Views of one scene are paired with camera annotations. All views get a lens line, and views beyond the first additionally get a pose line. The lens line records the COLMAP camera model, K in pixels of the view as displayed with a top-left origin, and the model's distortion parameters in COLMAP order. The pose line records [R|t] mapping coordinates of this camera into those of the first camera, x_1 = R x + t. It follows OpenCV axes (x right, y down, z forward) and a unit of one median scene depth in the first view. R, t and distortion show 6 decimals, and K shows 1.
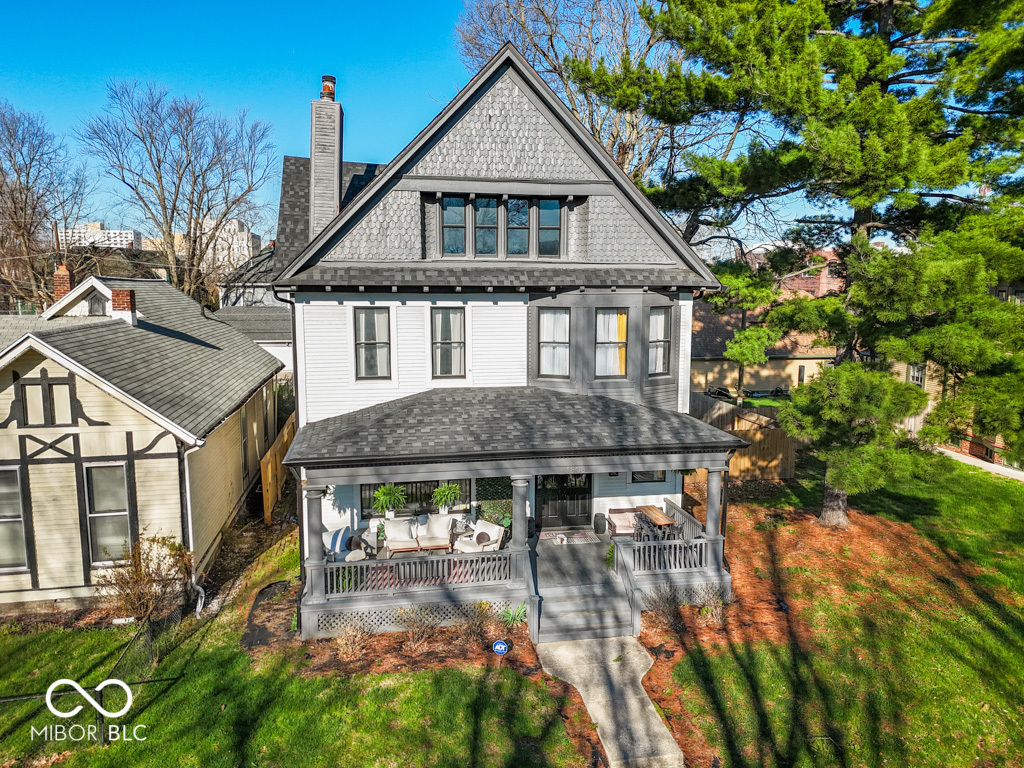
lens RADIAL K [[740.4, 0, 512.0], [0, 740.4, 384.0], [0, 0, 1]] dist [0.085338, -0.087438]
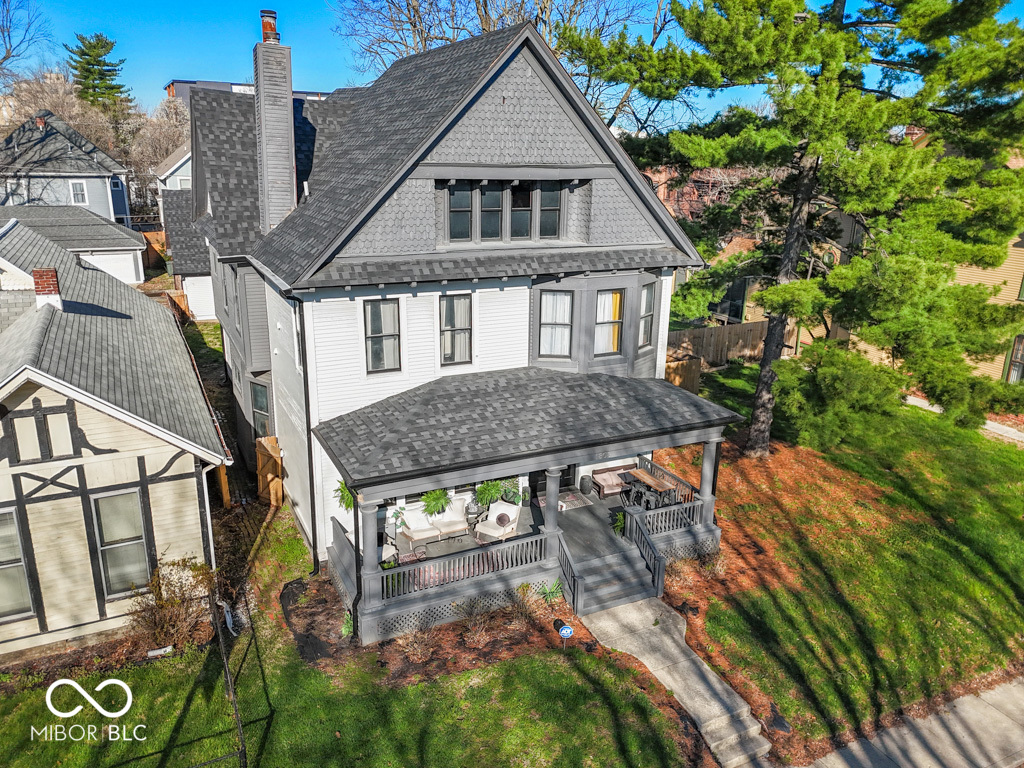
lens RADIAL K [[766.6, 0, 509.2], [0, 766.6, 382.7], [0, 0, 1]] dist [0.093477, -0.106800]
pose [[0.963394, -0.064800, 0.260140, -0.296247], [0.022059, 0.986219, 0.163970, -0.157054], [-0.267180, -0.152229, 0.951547, -0.001128]]
